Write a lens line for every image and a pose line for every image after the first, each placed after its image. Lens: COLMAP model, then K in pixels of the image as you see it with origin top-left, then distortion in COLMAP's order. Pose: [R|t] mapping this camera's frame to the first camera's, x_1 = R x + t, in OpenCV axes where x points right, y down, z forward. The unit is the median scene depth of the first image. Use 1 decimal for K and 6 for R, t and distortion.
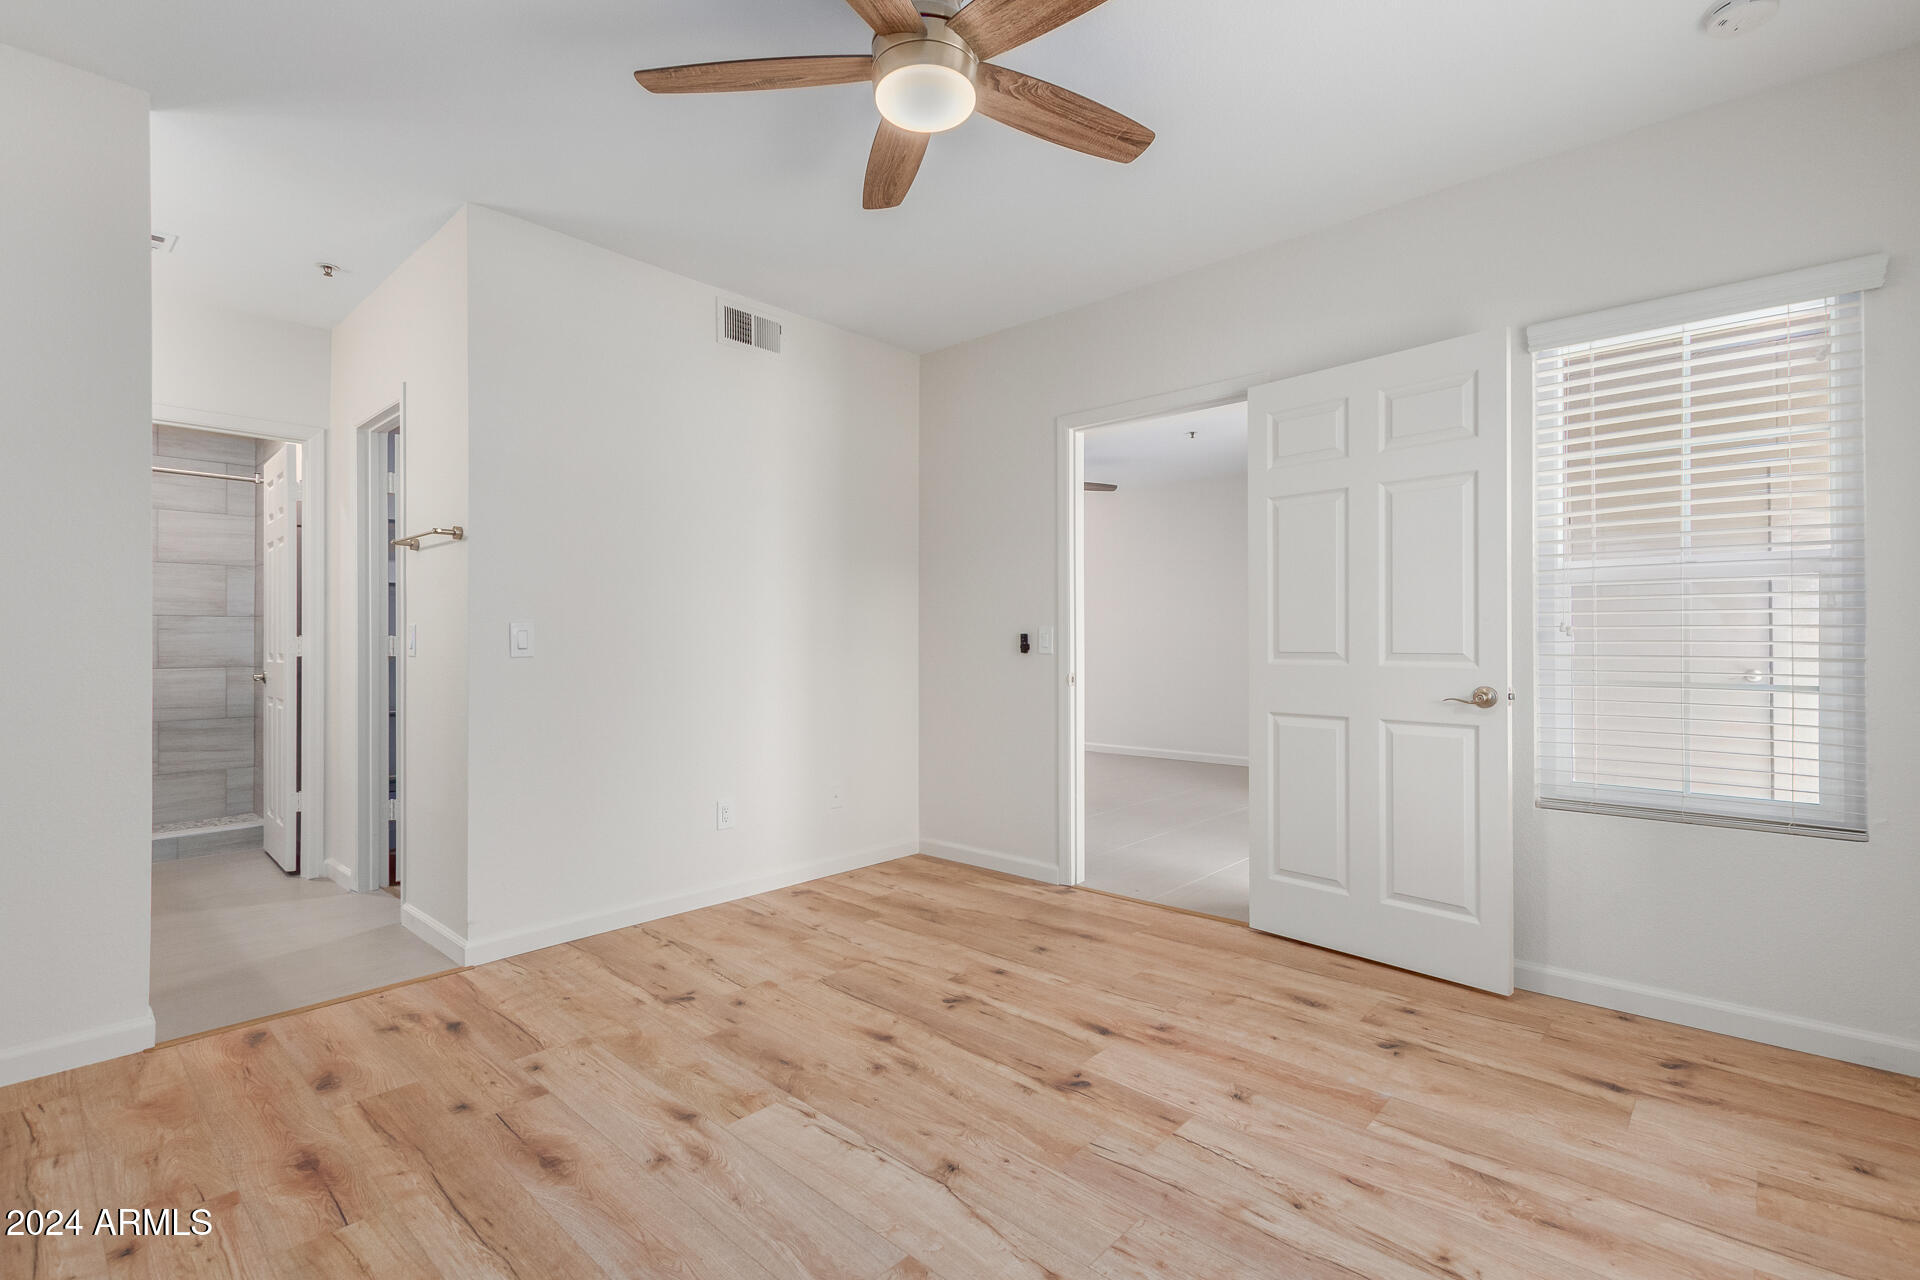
lens RADIAL K [[881.0, 0, 960.0], [0, 881.0, 640.0], [0, 0, 1]] dist [0.013441, -0.006554]
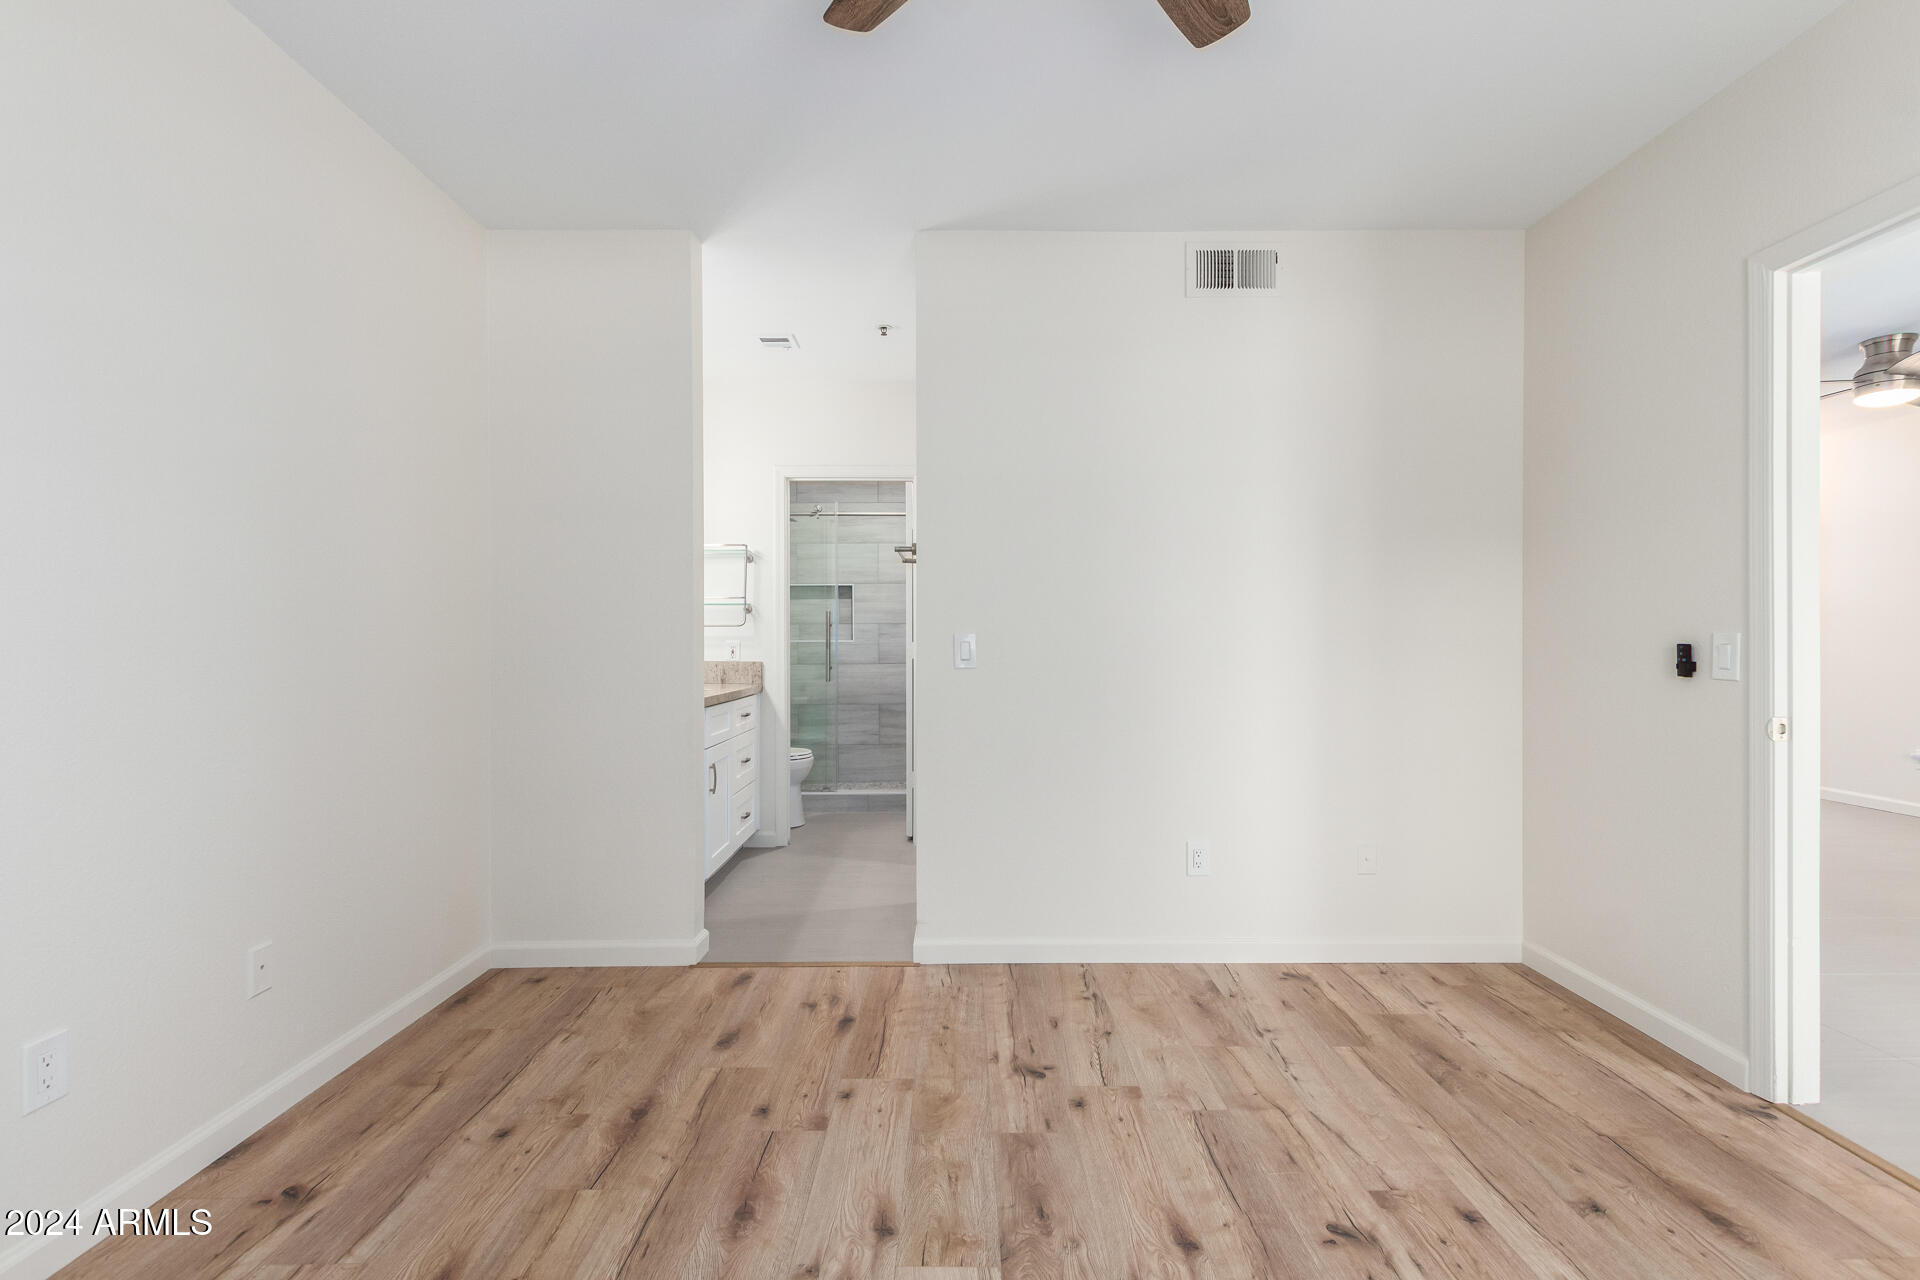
lens RADIAL K [[881.0, 0, 960.0], [0, 881.0, 640.0], [0, 0, 1]] dist [0.013441, -0.006554]
pose [[0.676978, 0.003035, -0.735997, 0.242595], [0.002308, 0.999978, 0.006247, -0.019224], [0.736000, -0.005928, 0.676956, 0.327967]]
